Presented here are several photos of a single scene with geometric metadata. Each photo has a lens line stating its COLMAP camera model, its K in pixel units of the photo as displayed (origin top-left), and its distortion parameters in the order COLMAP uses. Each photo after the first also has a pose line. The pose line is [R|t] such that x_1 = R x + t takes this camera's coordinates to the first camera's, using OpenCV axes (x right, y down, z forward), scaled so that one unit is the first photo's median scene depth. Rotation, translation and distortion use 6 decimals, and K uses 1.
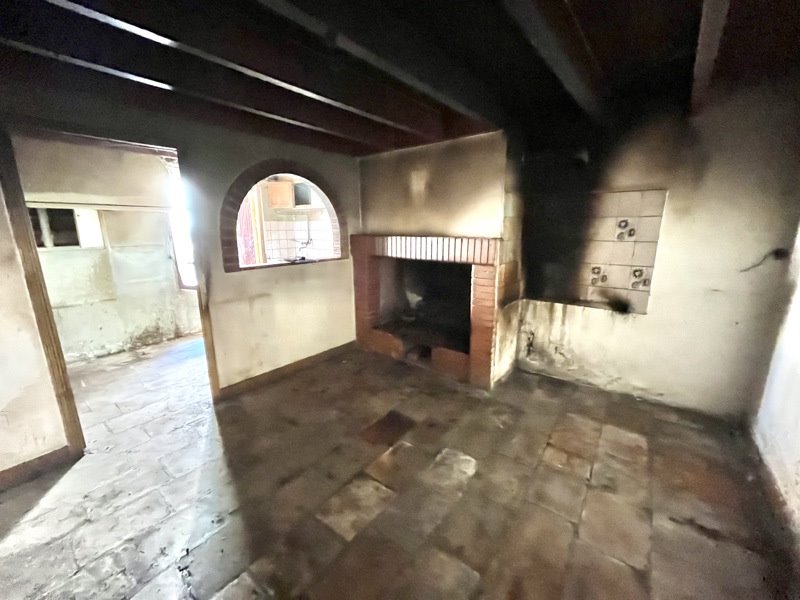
lens RADIAL K [[323.5, 0, 395.3], [0, 323.5, 301.0], [0, 0, 1]] dist [-0.000665, 0.000090]
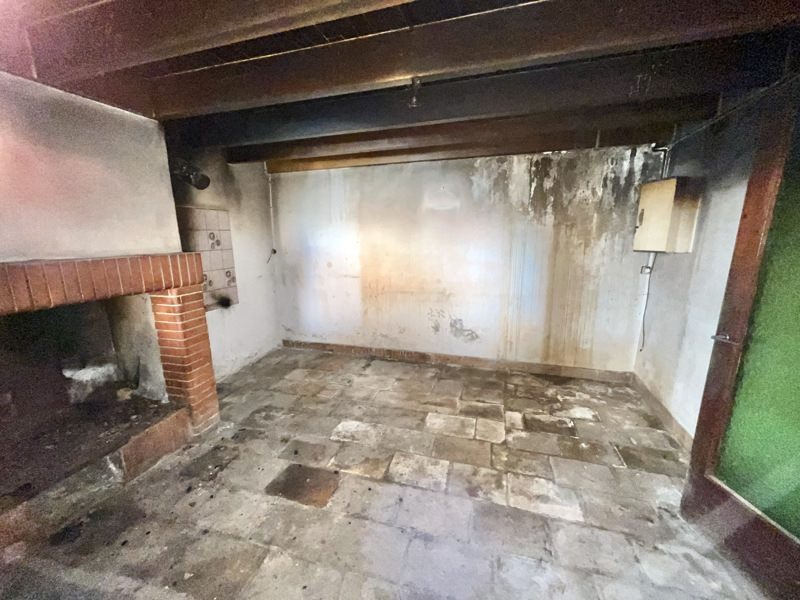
lens RADIAL K [[323.5, 0, 401.8], [0, 323.5, 301.0], [0, 0, 1]] dist [-0.000665, 0.000090]
pose [[-0.376666, -0.179657, 0.908761, -0.762456], [0.224156, 0.934183, 0.277592, -0.204908], [-0.898820, 0.308263, -0.311604, 0.890248]]
